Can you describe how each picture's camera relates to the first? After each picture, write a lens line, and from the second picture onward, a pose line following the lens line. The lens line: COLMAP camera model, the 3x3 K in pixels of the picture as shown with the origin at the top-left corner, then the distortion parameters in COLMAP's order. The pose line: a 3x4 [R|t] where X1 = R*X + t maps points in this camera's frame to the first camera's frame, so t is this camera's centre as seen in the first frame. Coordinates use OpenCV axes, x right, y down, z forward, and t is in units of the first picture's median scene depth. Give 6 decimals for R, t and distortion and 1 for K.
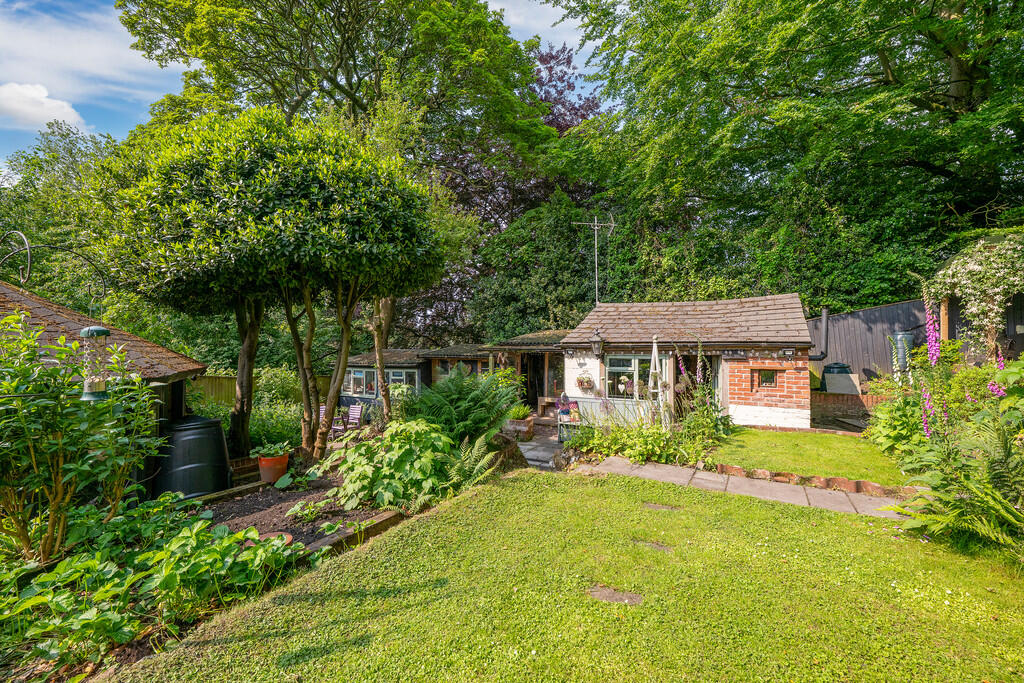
lens RADIAL K [[417.7, 0, 512.0], [0, 417.7, 341.5], [0, 0, 1]] dist [0.000994, -0.000277]
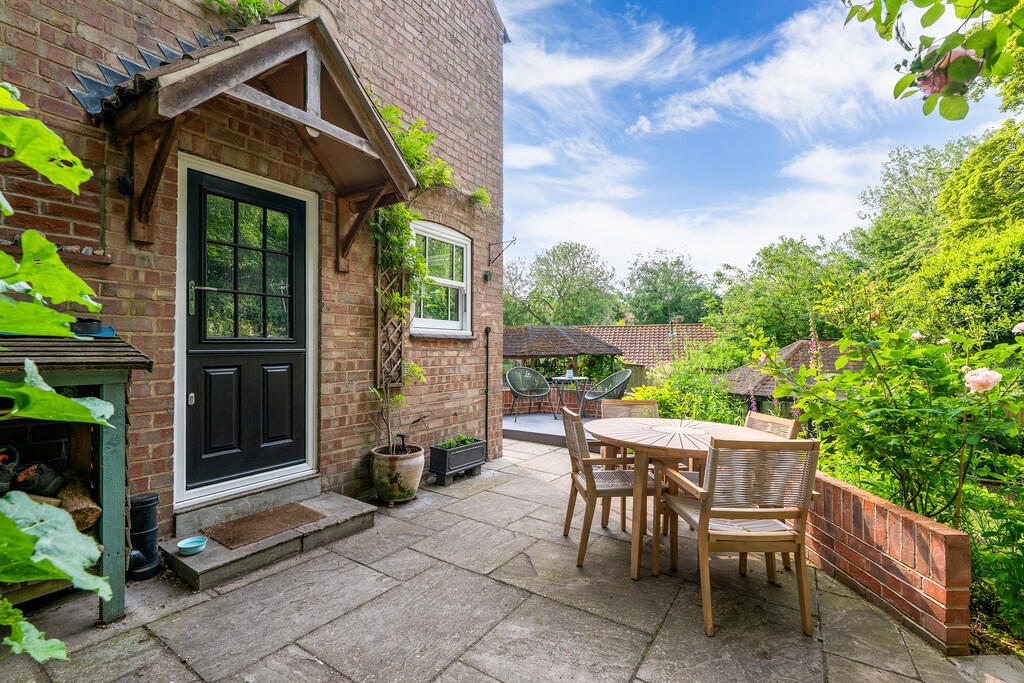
lens RADIAL K [[446.0, 0, 512.0], [0, 446.0, 341.5], [0, 0, 1]] dist [-0.000278, 0.000886]
pose [[0.031968, -0.008137, -0.999456, 0.399211], [0.020554, 0.999761, -0.007482, -0.083805], [0.999278, -0.020303, 0.032128, -0.369522]]
